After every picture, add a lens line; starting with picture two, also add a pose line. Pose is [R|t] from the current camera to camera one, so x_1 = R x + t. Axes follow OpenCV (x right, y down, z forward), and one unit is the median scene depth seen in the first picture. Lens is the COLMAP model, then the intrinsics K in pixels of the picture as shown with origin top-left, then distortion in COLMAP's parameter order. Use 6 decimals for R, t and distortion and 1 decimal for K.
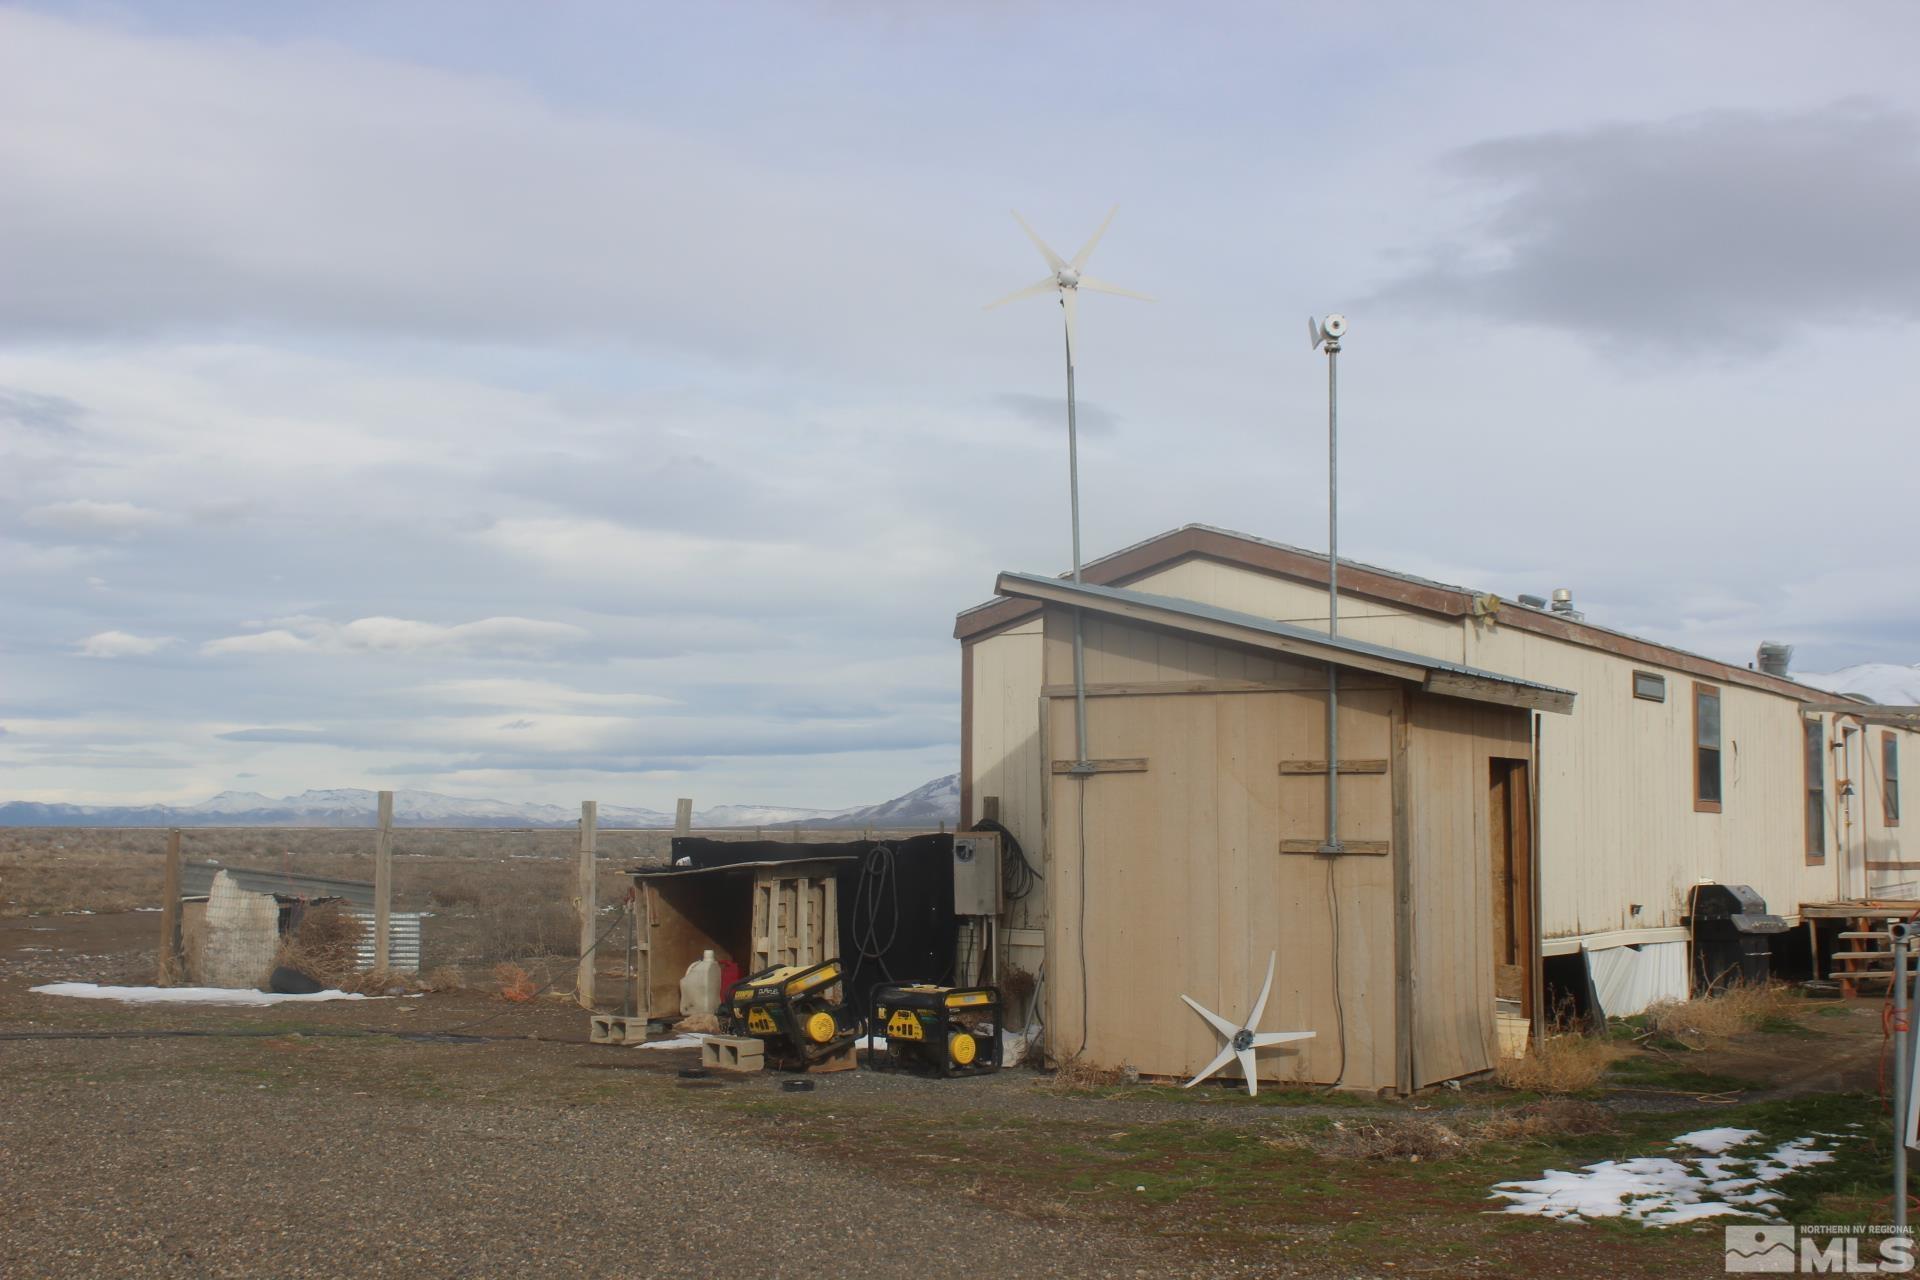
lens RADIAL K [[2357.2, 0, 960.0], [0, 2357.2, 640.0], [0, 0, 1]] dist [-0.008491, 0.006830]
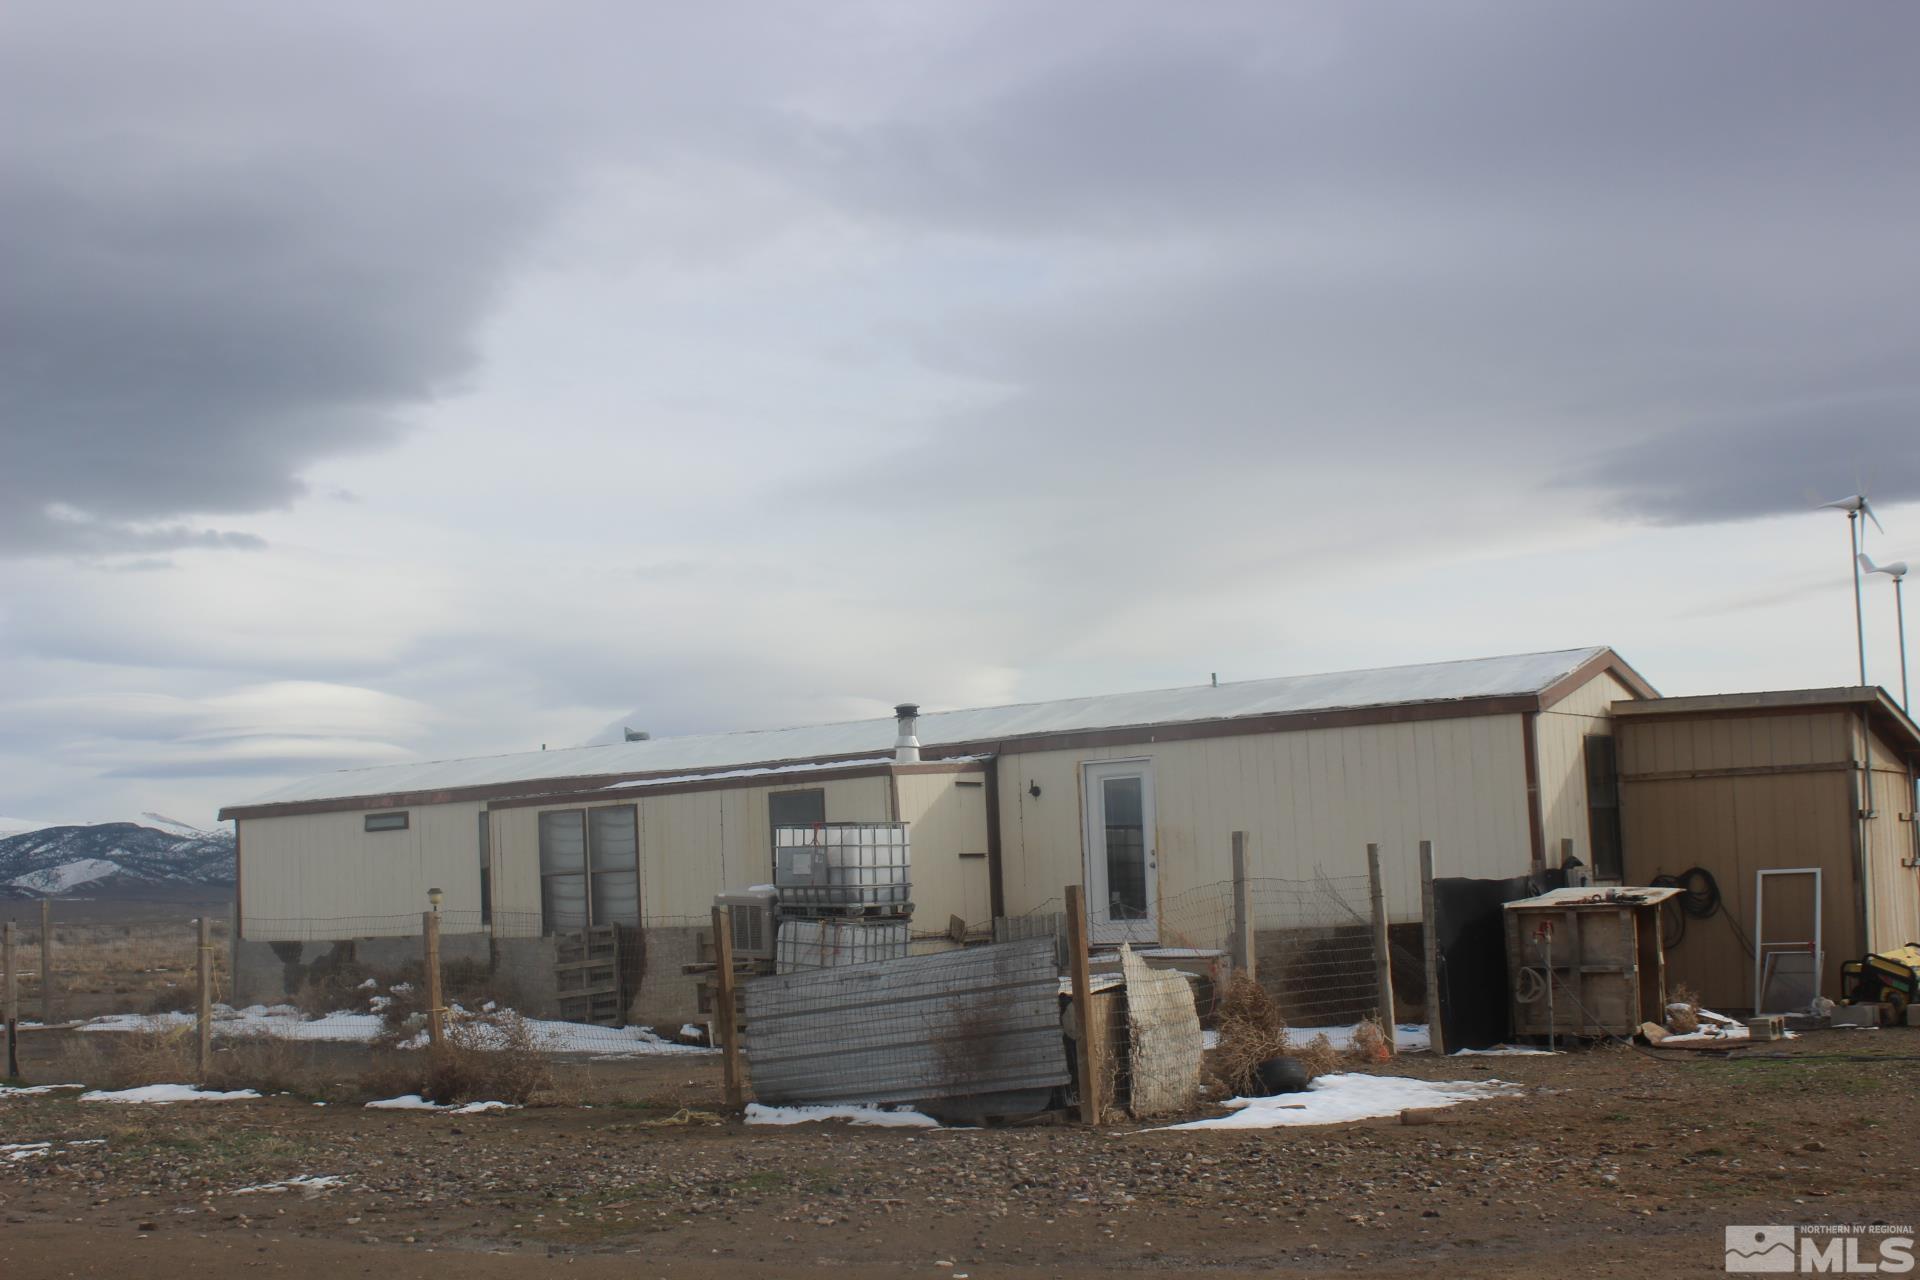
lens RADIAL K [[2357.2, 0, 960.0], [0, 2357.2, 640.0], [0, 0, 1]] dist [-0.008491, 0.006830]
pose [[0.048205, 0.100059, 0.993813, -1.554878], [-0.039382, 0.994387, -0.098206, 0.118555], [-0.998061, -0.034404, 0.051875, 1.539504]]
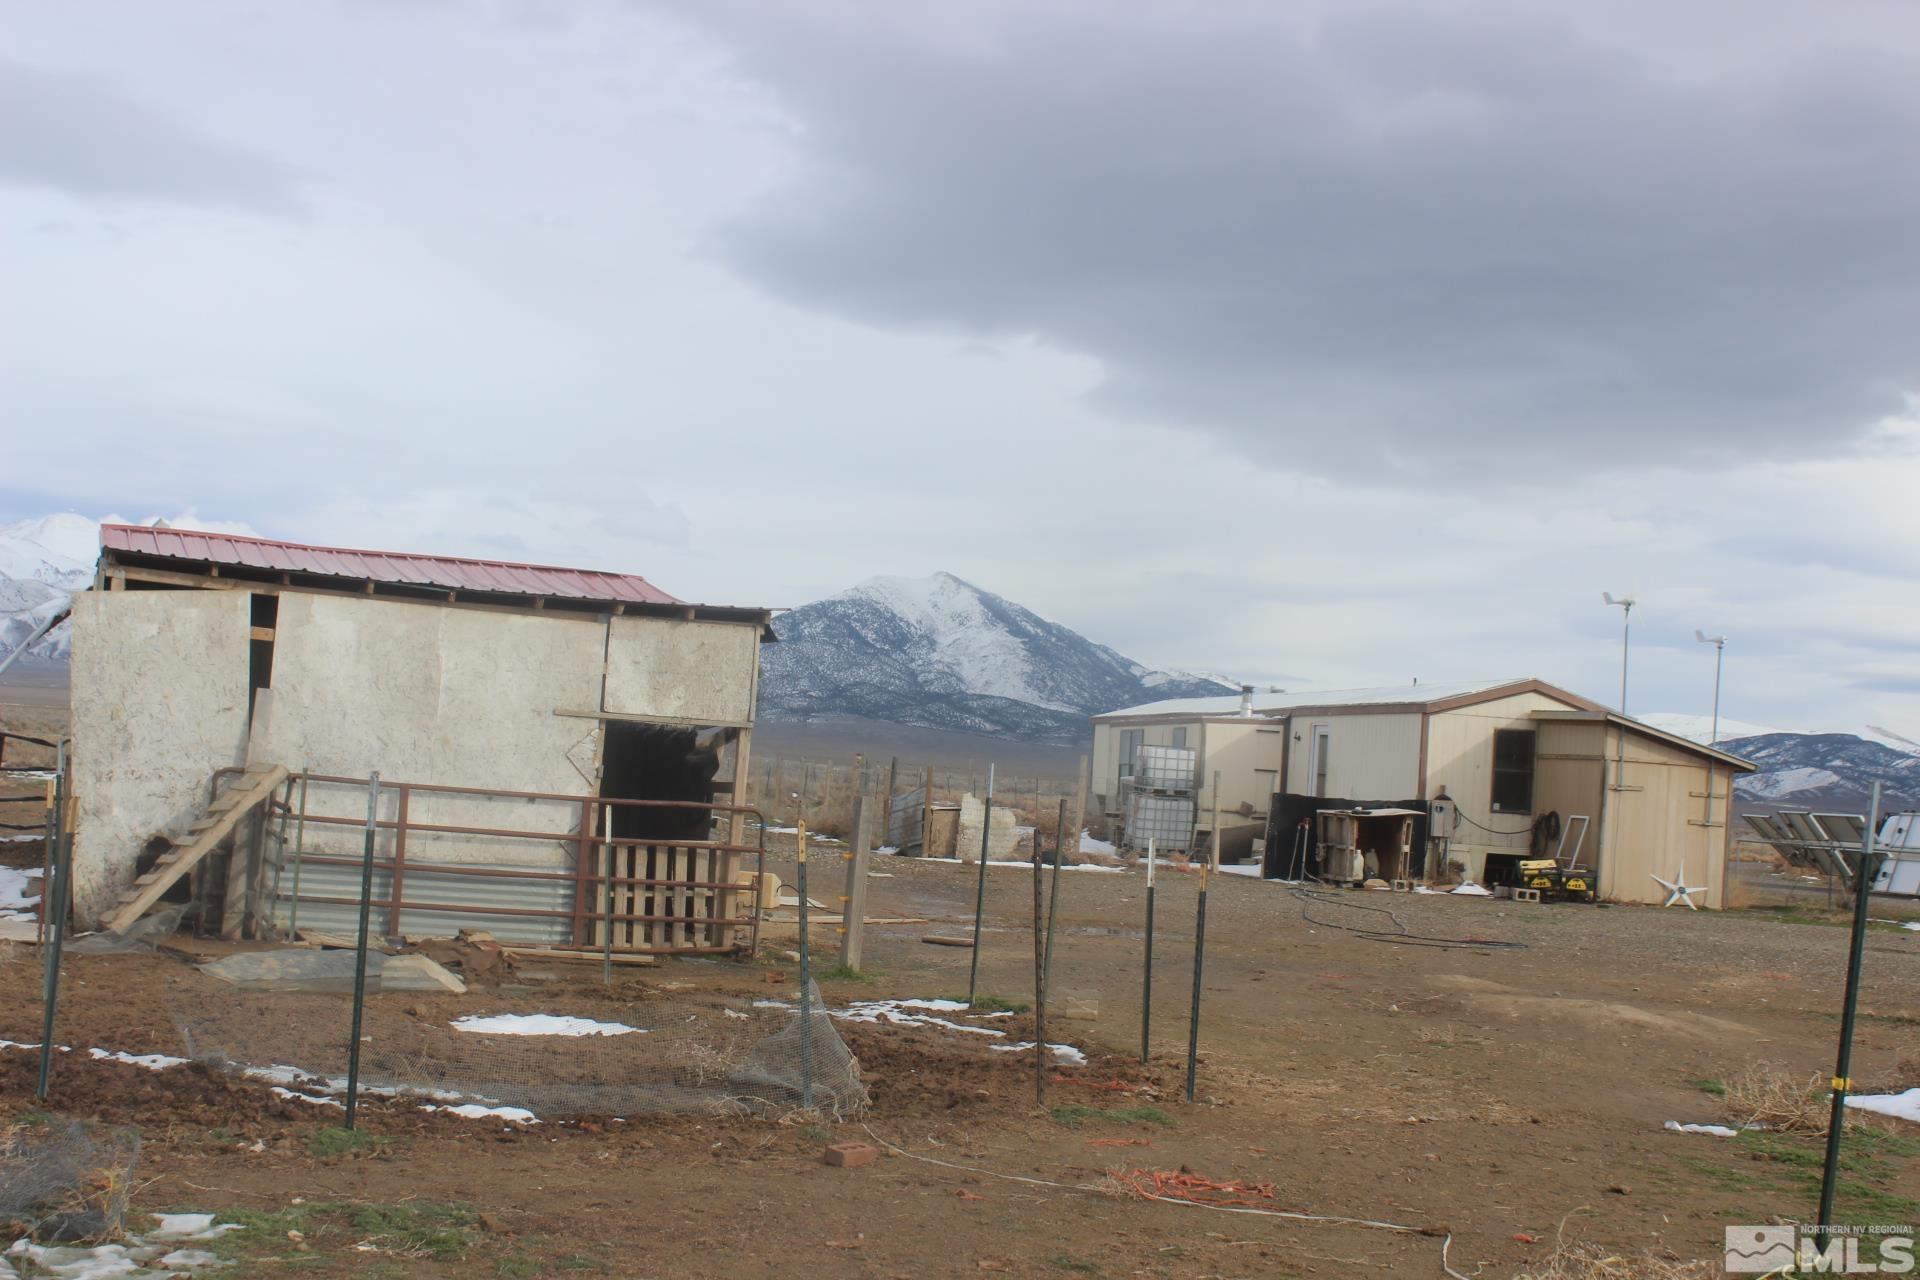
lens RADIAL K [[2357.2, 0, 960.0], [0, 2357.2, 640.0], [0, 0, 1]] dist [-0.008491, 0.006830]
pose [[0.703969, 0.085284, 0.705092, -2.334592], [-0.121035, 0.992648, 0.000778, -0.021914], [-0.699842, -0.085888, 0.709116, -0.329616]]
